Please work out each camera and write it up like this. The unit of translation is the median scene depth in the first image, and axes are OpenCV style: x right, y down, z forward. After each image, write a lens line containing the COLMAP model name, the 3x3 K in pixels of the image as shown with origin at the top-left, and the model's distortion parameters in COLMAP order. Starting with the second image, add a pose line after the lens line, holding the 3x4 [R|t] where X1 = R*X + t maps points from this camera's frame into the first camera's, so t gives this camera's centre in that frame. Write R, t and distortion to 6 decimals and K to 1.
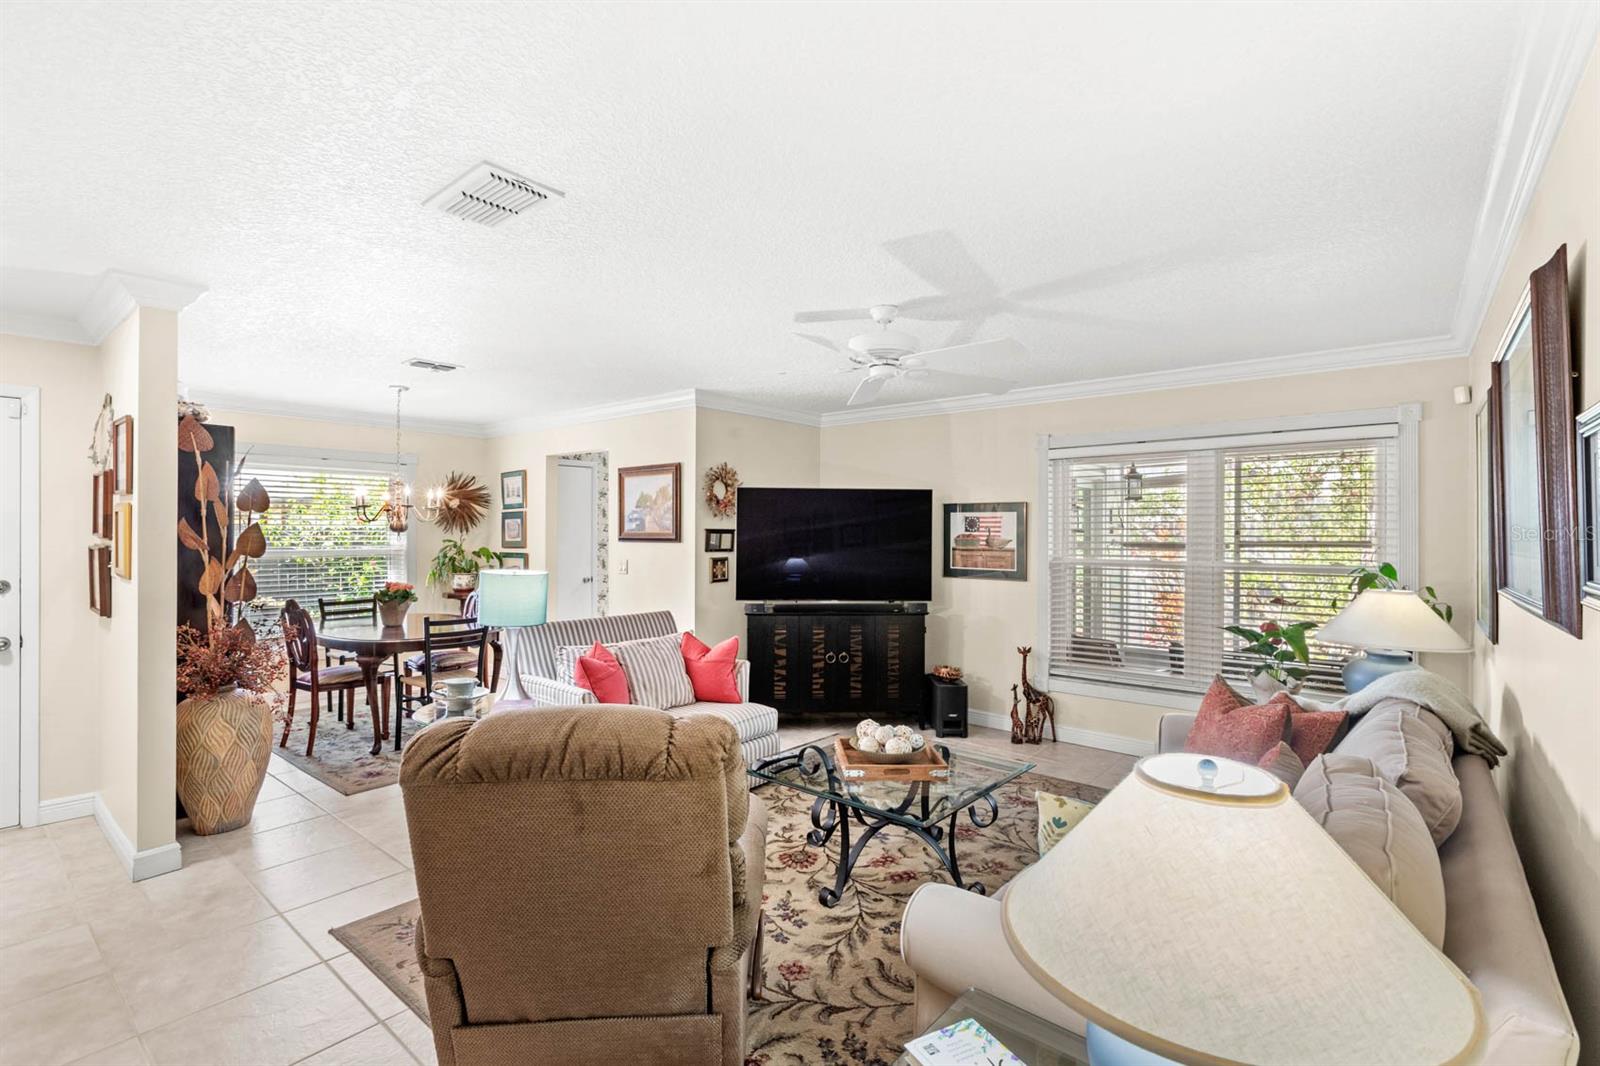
lens RADIAL K [[727.8, 0, 805.5], [0, 727.8, 531.0], [0, 0, 1]] dist [0.002169, 0.000296]
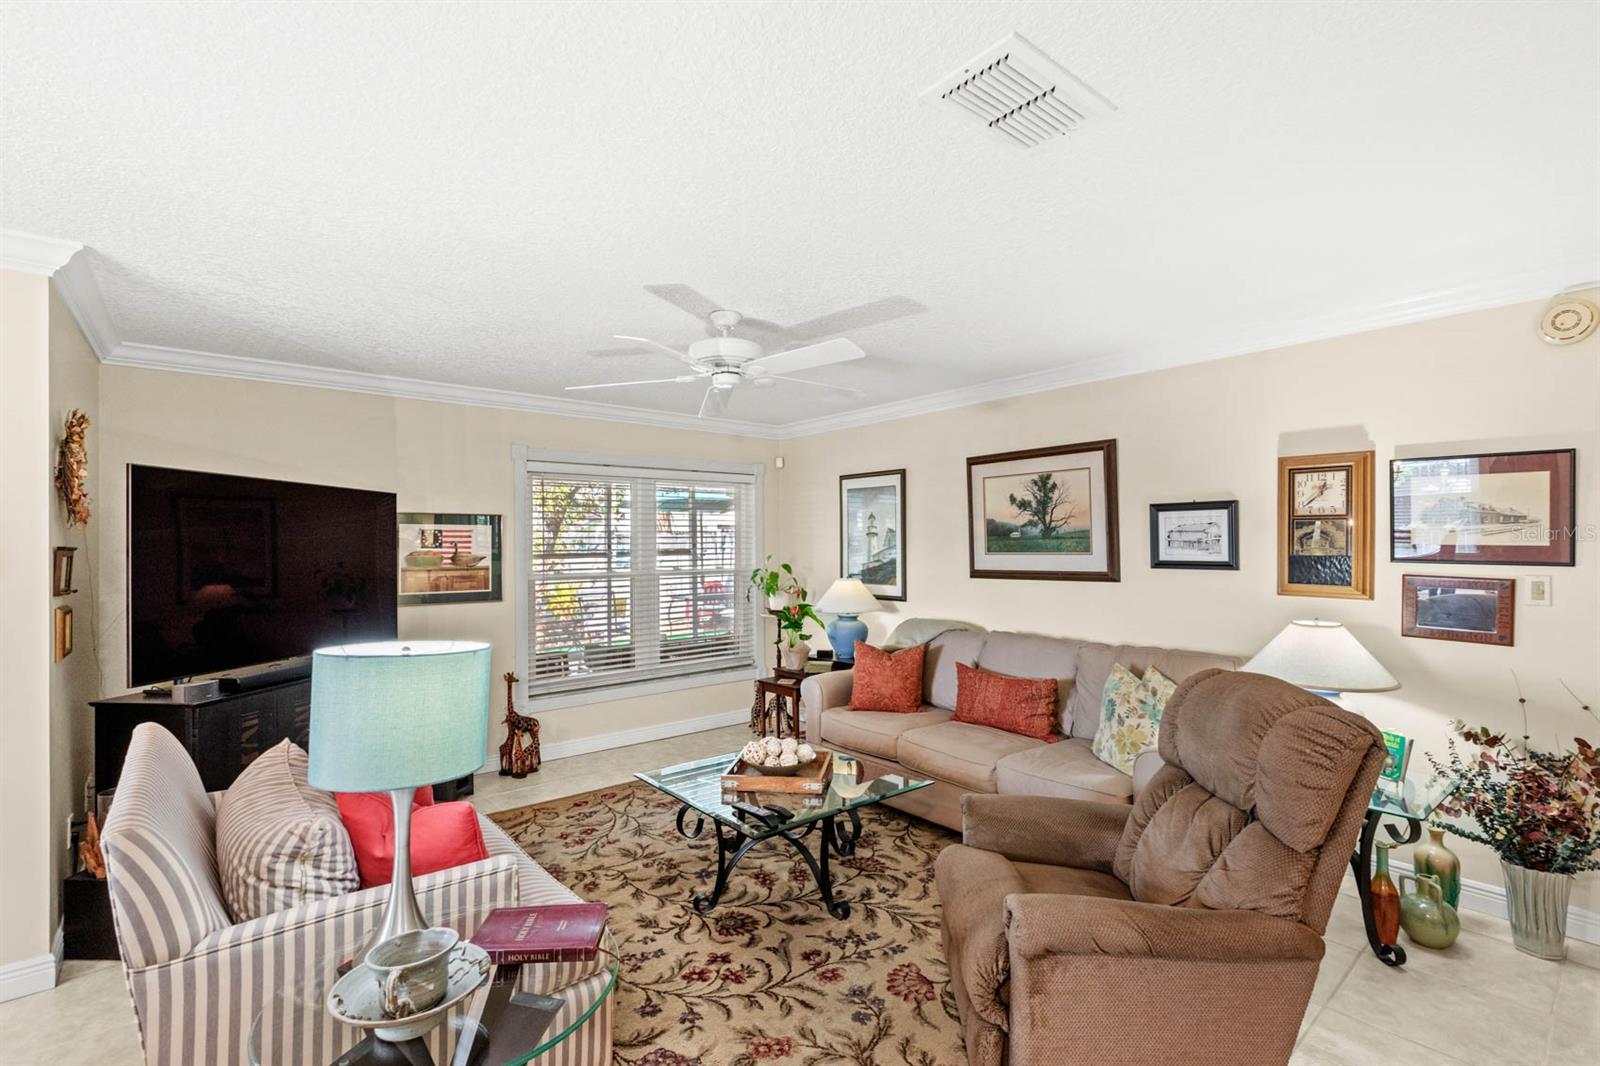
lens RADIAL K [[727.8, 0, 795.0], [0, 727.8, 540.2], [0, 0, 1]] dist [0.002169, 0.000296]
pose [[0.193745, 0.001667, 0.981050, -0.524066], [0.005353, 0.999982, -0.002757, -0.003071], [-0.981037, 0.005786, 0.193733, 0.467768]]
